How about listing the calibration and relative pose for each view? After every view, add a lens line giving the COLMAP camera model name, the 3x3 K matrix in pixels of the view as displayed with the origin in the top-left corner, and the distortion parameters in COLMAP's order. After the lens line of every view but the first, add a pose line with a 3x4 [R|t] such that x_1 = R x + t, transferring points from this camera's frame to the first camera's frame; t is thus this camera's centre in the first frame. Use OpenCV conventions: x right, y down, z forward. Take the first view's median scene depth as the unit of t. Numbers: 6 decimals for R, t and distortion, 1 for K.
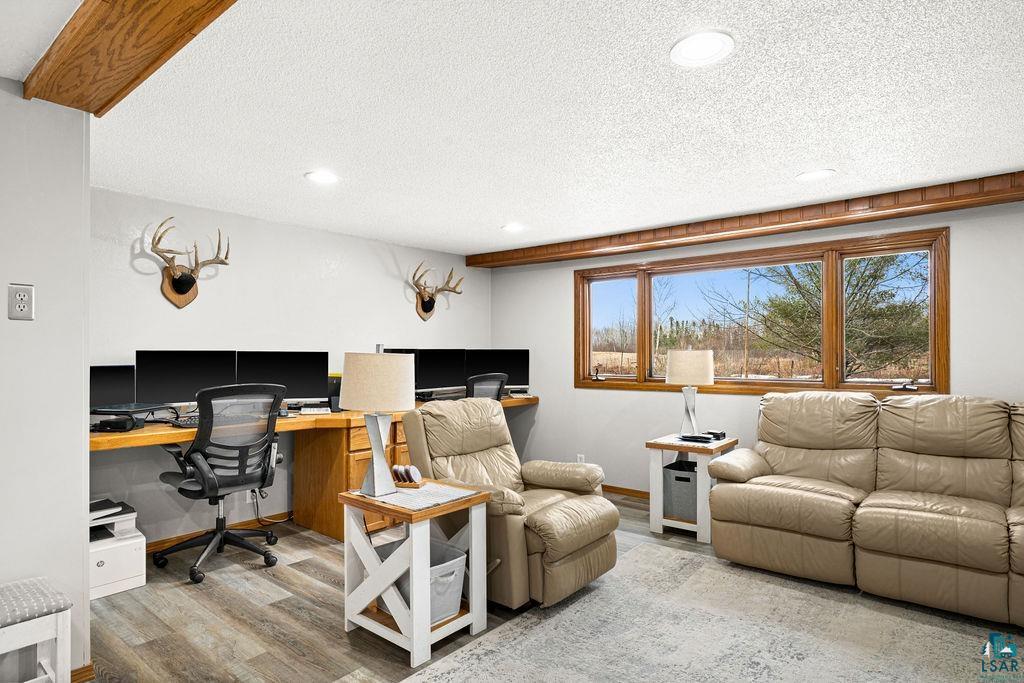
lens RADIAL K [[580.9, 0, 505.8], [0, 580.9, 348.4], [0, 0, 1]] dist [0.002669, 0.003137]
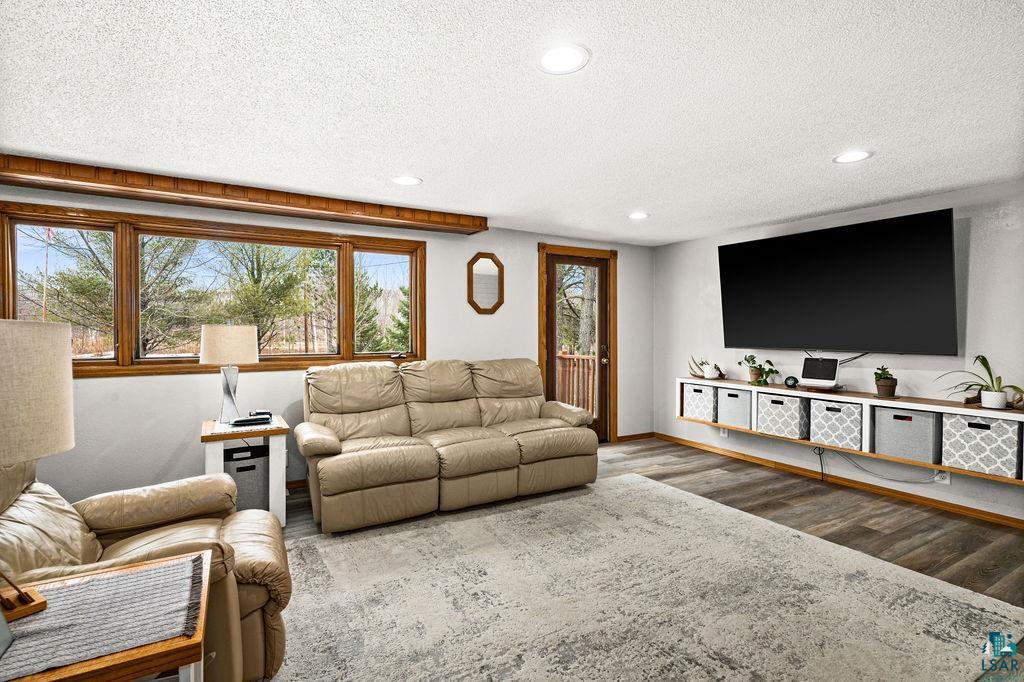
lens RADIAL K [[496.9, 0, 506.8], [0, 496.9, 336.3], [0, 0, 1]] dist [0.002731, 0.000644]
pose [[0.327736, -0.004647, 0.944758, -0.345559], [-0.011551, 0.999893, 0.008926, 0.009923], [-0.944699, -0.013838, 0.327648, 0.438277]]
